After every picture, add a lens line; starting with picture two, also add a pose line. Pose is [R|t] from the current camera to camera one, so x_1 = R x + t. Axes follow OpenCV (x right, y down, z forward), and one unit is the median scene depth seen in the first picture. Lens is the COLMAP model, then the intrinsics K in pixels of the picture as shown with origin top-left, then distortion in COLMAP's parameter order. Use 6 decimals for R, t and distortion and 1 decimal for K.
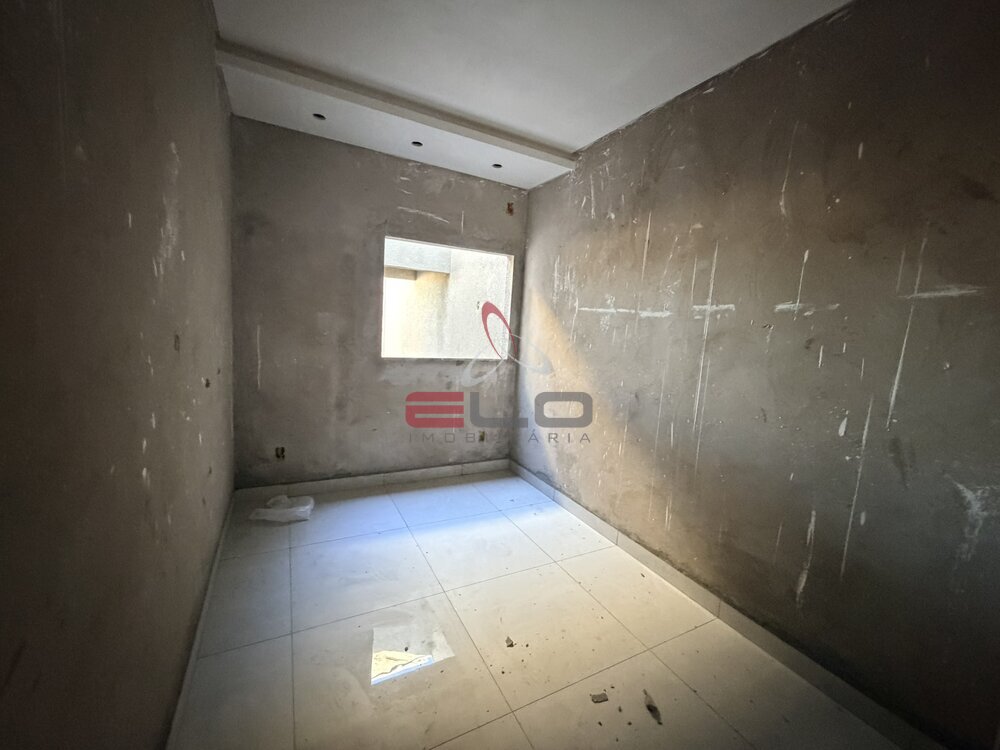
lens RADIAL K [[401.7, 0, 499.6], [0, 401.7, 375.3], [0, 0, 1]] dist [0.000836, -0.000010]
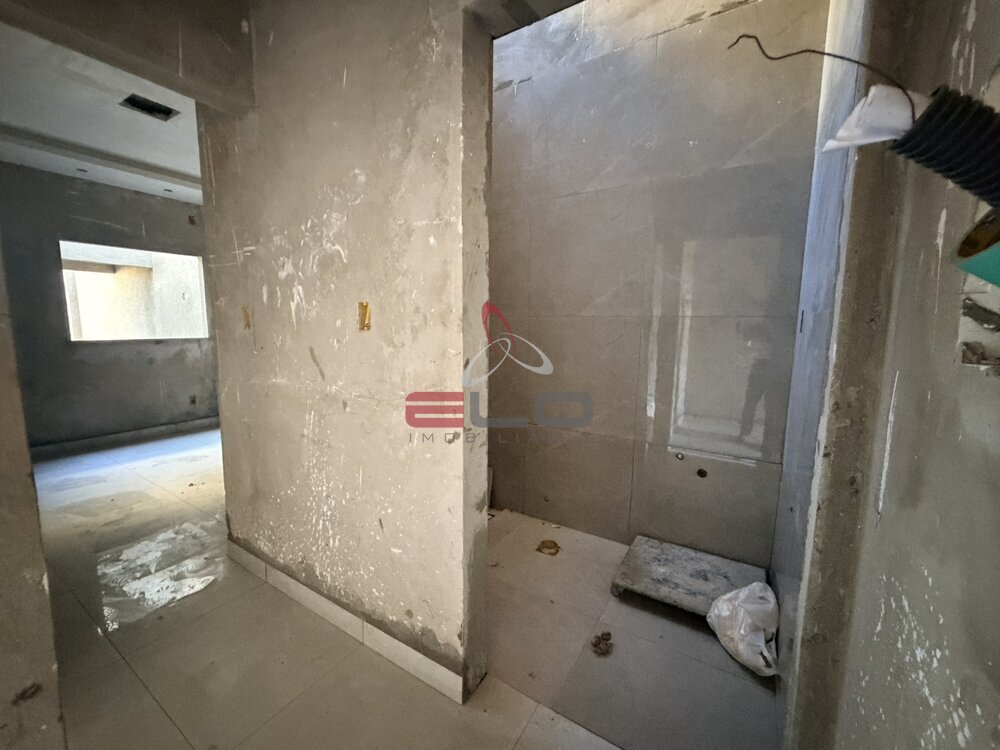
lens RADIAL K [[401.7, 0, 495.4], [0, 401.7, 371.3], [0, 0, 1]] dist [0.000836, -0.000010]
pose [[0.871184, -0.121095, 0.475787, 0.197682], [0.112558, 0.992555, 0.046524, 0.112696], [-0.477879, 0.013022, 0.878329, -0.576106]]
